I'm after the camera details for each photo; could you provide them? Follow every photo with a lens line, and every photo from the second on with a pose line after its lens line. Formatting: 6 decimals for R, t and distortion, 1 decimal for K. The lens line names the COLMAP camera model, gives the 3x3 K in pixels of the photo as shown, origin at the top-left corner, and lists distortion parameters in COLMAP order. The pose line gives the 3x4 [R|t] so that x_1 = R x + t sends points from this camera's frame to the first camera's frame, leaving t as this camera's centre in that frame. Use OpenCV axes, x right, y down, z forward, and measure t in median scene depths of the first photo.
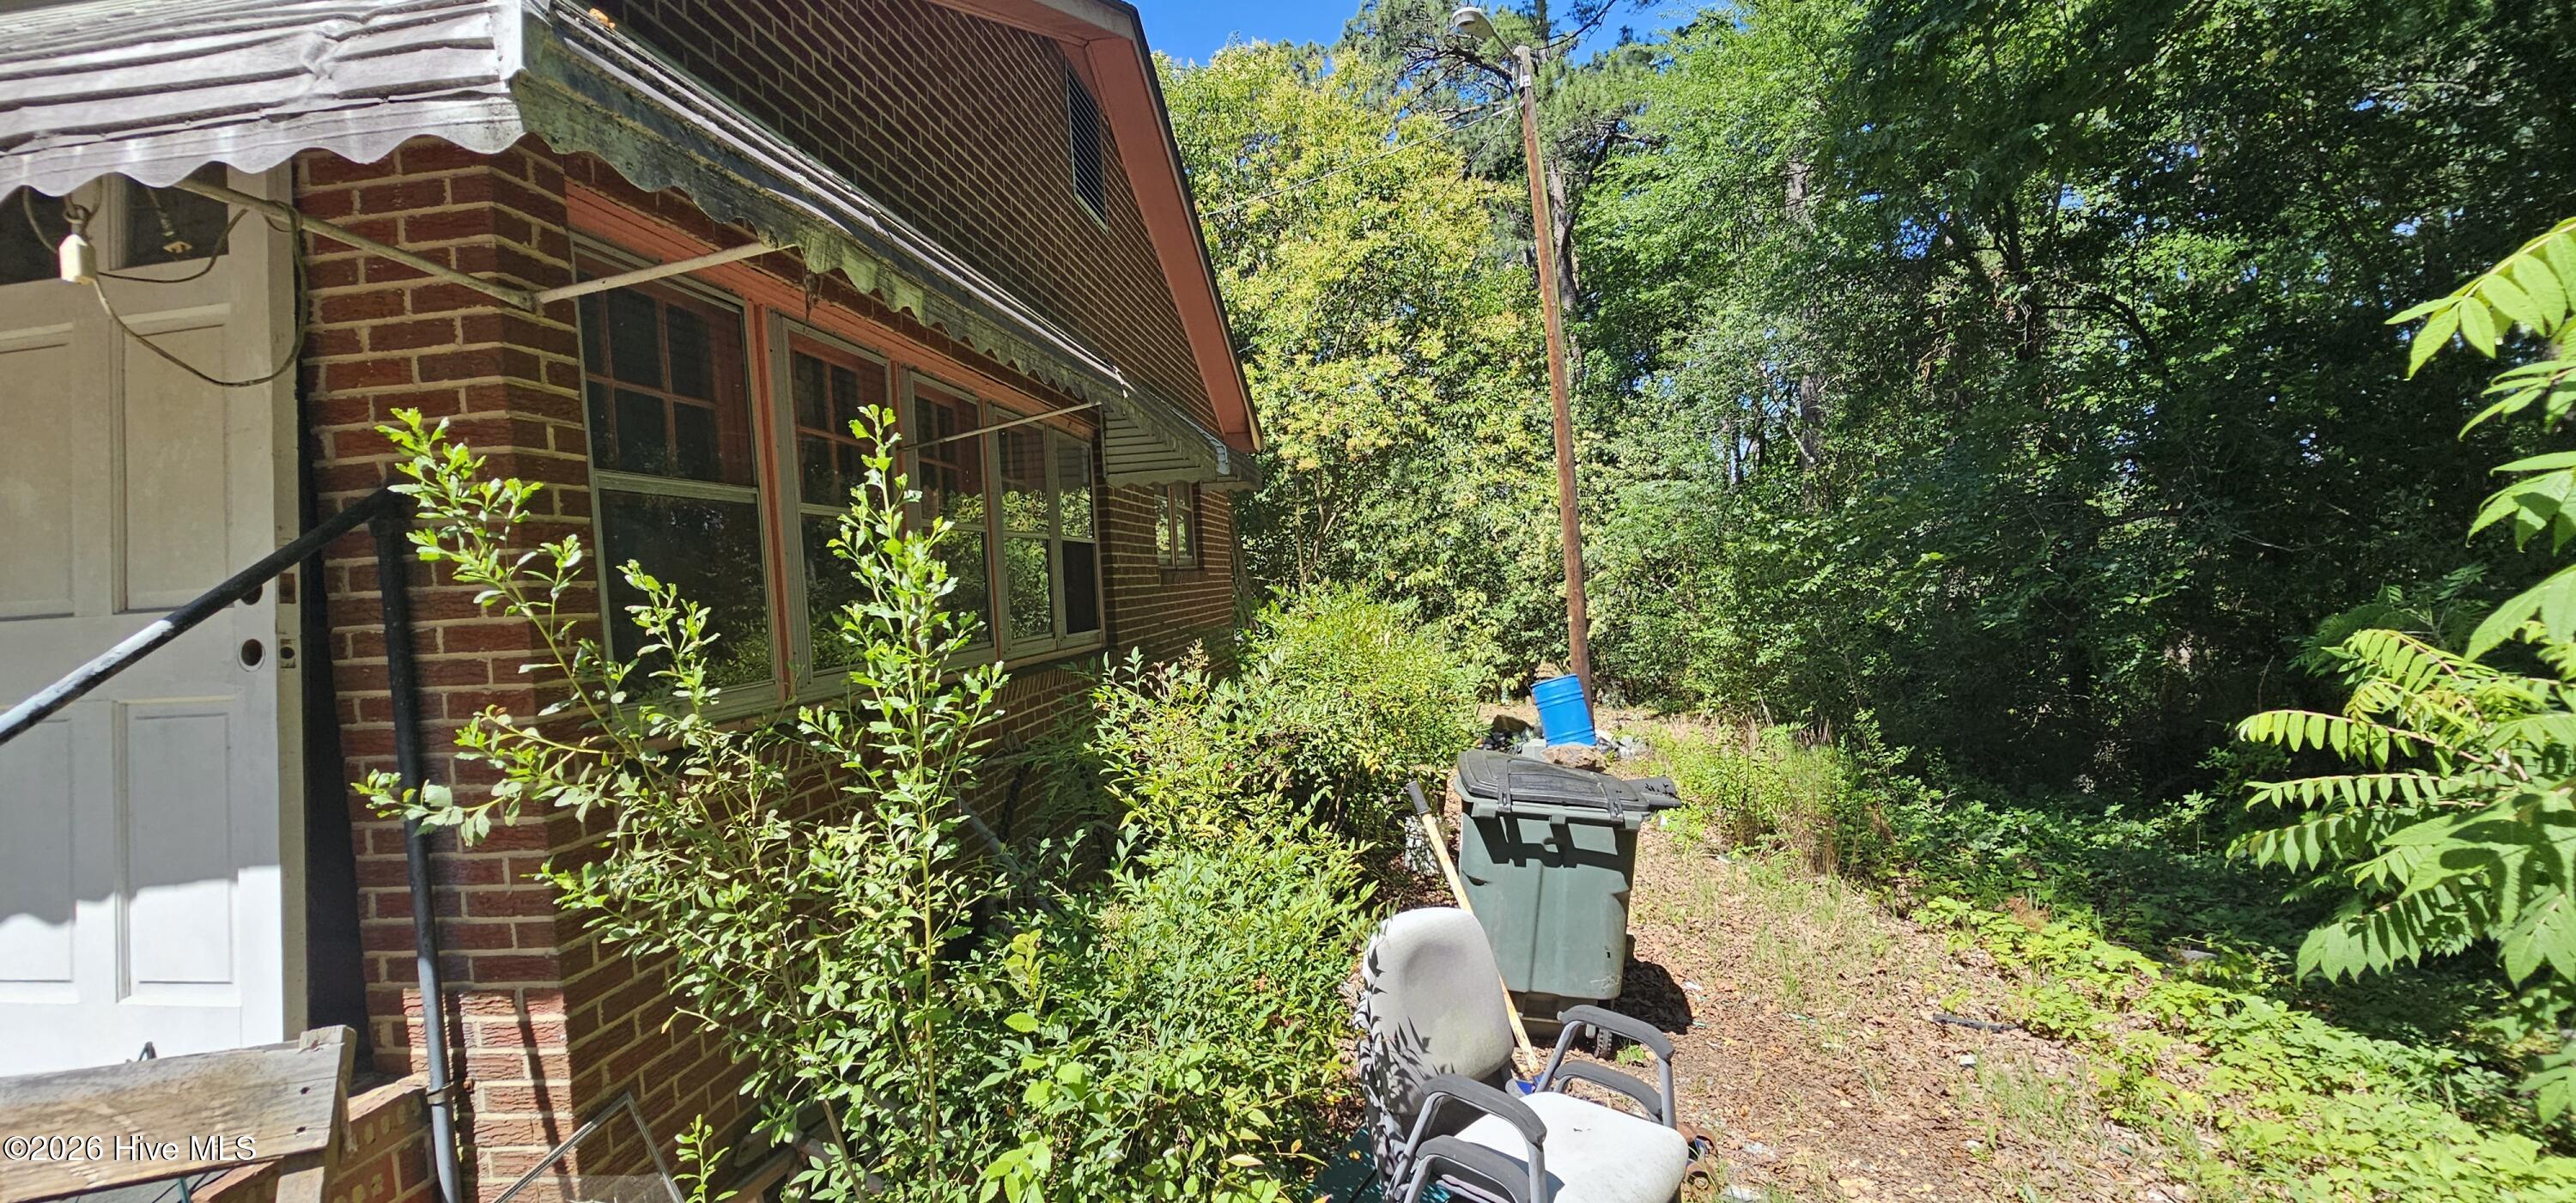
lens RADIAL K [[1048.7, 0, 1282.1], [0, 1048.7, 610.5], [0, 0, 1]] dist [-0.004235, -0.000448]
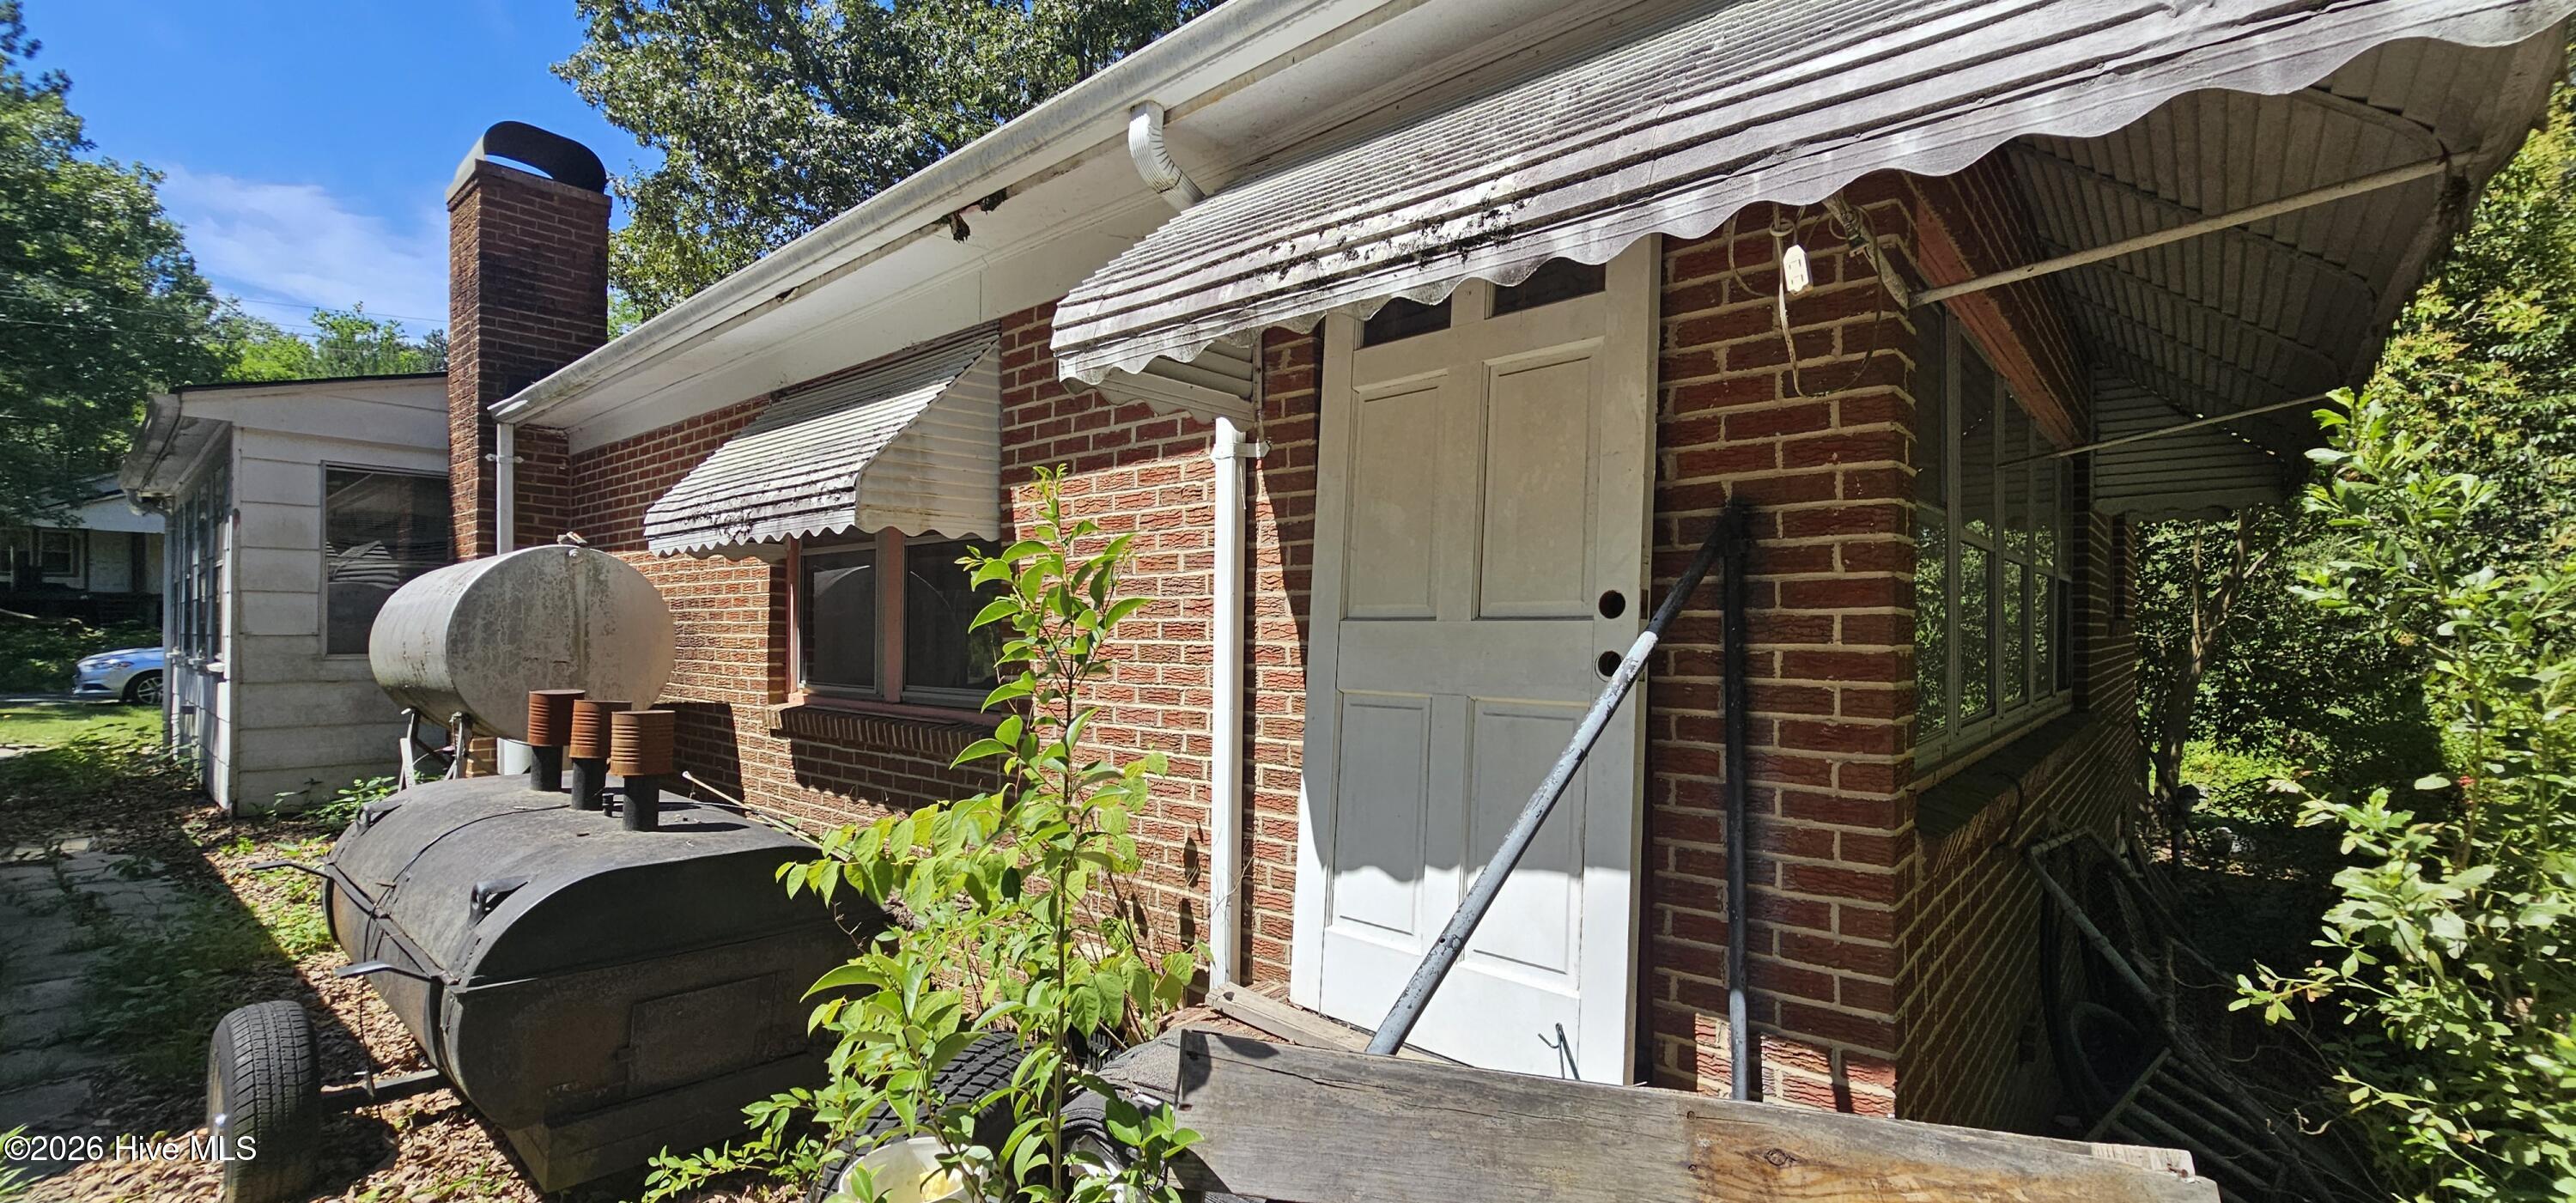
lens RADIAL K [[1048.7, 0, 1274.6], [0, 1048.7, 613.5], [0, 0, 1]] dist [-0.004235, -0.000448]
pose [[0.818945, 0.050482, -0.571647, -0.642751], [-0.067720, 0.997665, -0.008912, 0.021656], [0.569862, 0.046011, 0.820451, -0.058424]]
